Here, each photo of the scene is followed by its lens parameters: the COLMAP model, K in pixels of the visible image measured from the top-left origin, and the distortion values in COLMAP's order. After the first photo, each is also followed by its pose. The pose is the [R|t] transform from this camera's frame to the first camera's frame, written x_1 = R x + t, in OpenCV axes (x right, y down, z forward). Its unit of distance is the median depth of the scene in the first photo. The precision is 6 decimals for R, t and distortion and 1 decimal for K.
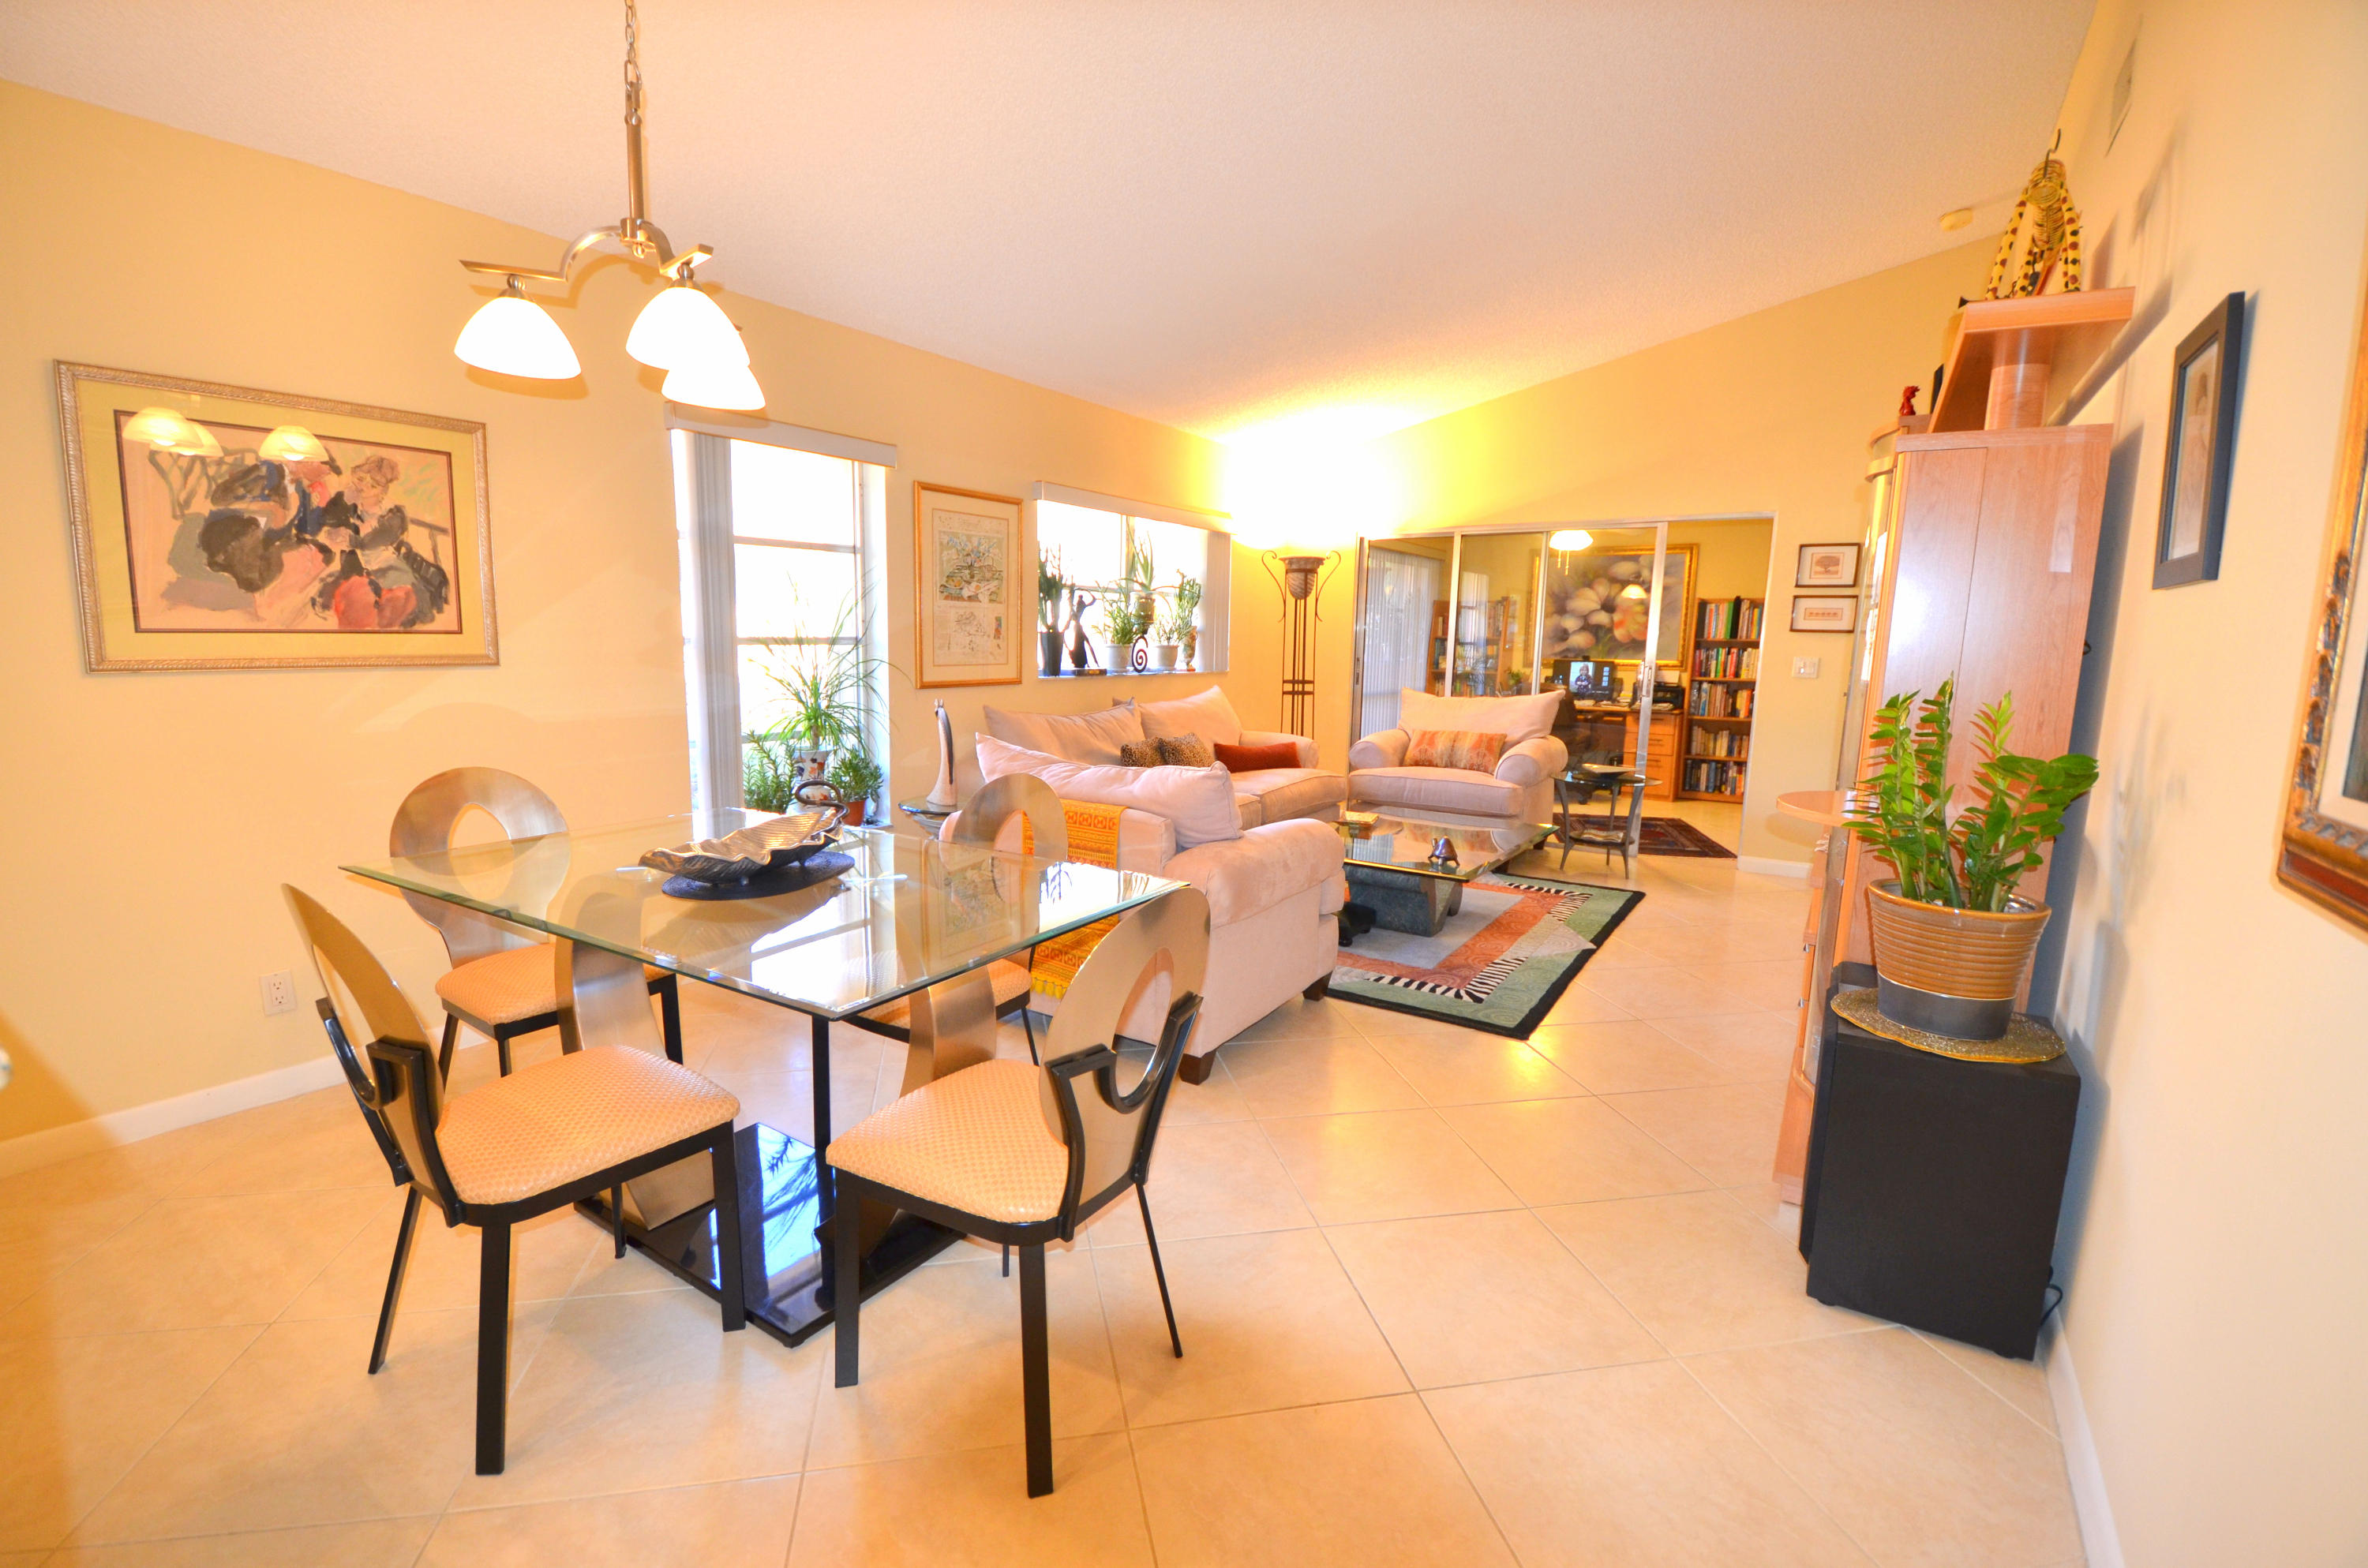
lens RADIAL K [[1037.2, 0, 1175.5], [0, 1037.2, 786.4], [0, 0, 1]] dist [0.023996, -0.028331]
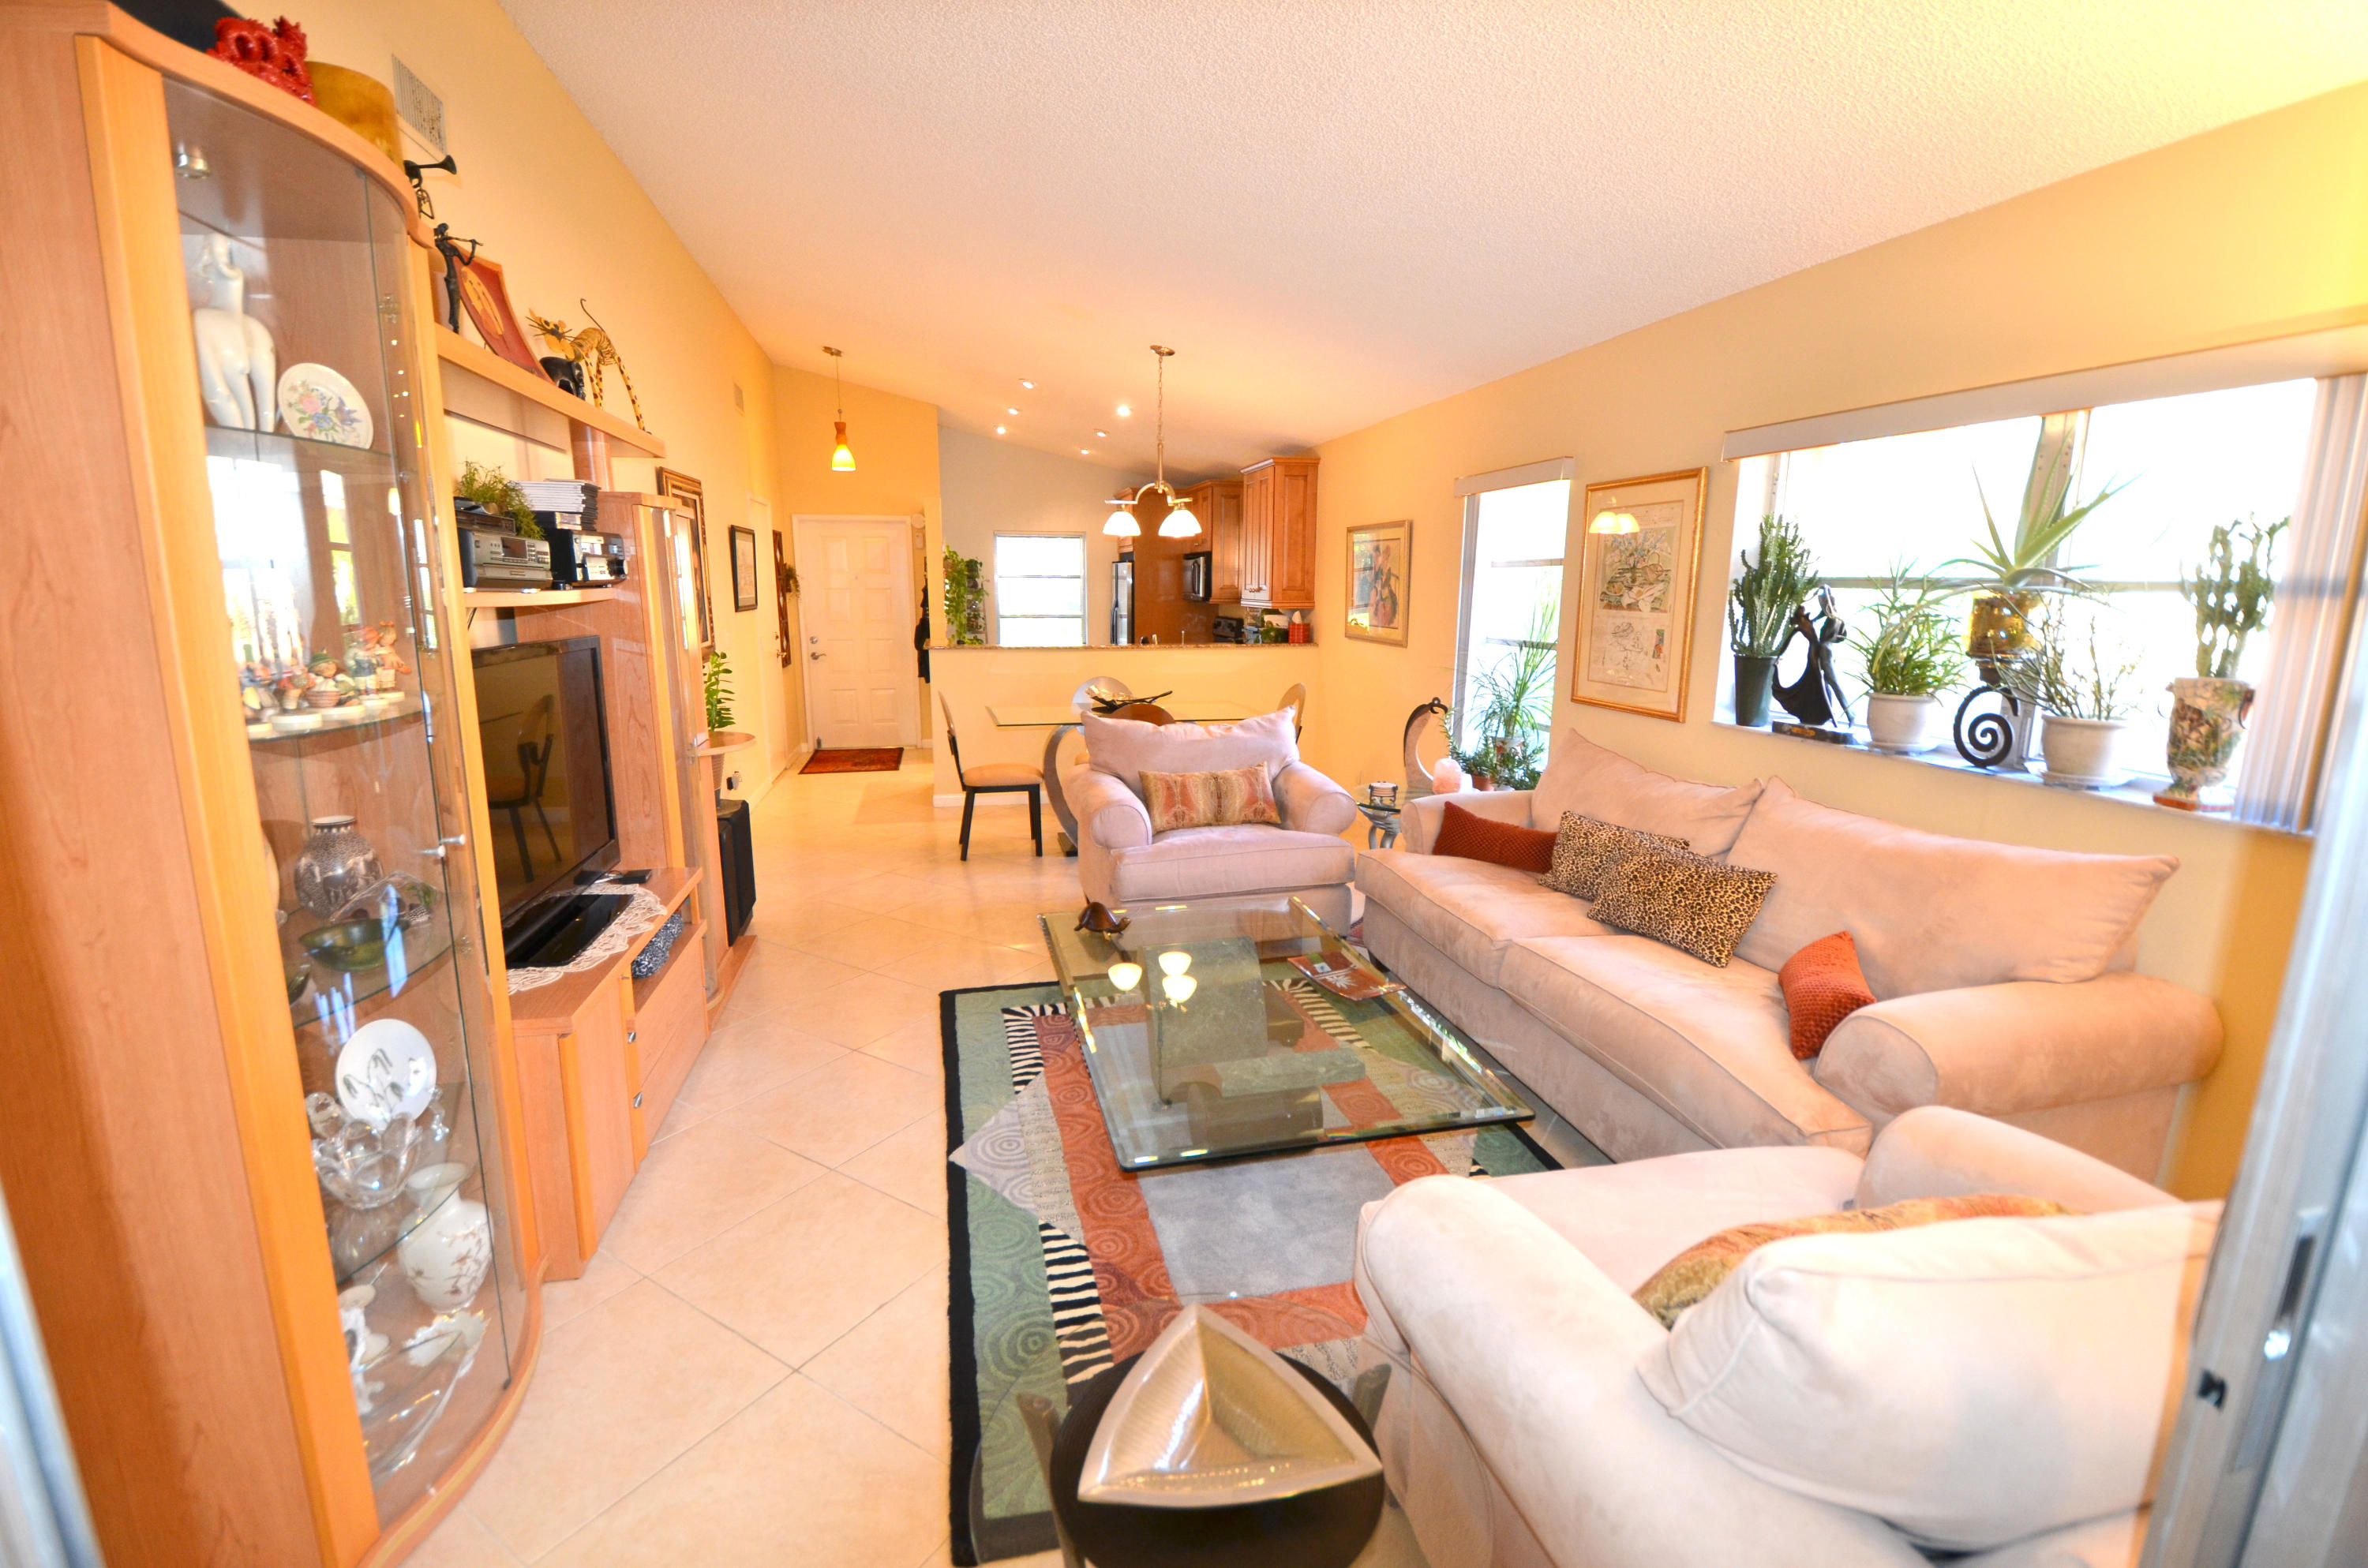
lens RADIAL K [[1036.9, 0, 1176.2], [0, 1036.9, 789.4], [0, 0, 1]] dist [0.023981, -0.028905]
pose [[-0.692391, 0.116958, -0.711980, 0.647141], [-0.128148, 0.951152, 0.280870, -0.221268], [0.710051, 0.285711, -0.643581, 1.273768]]
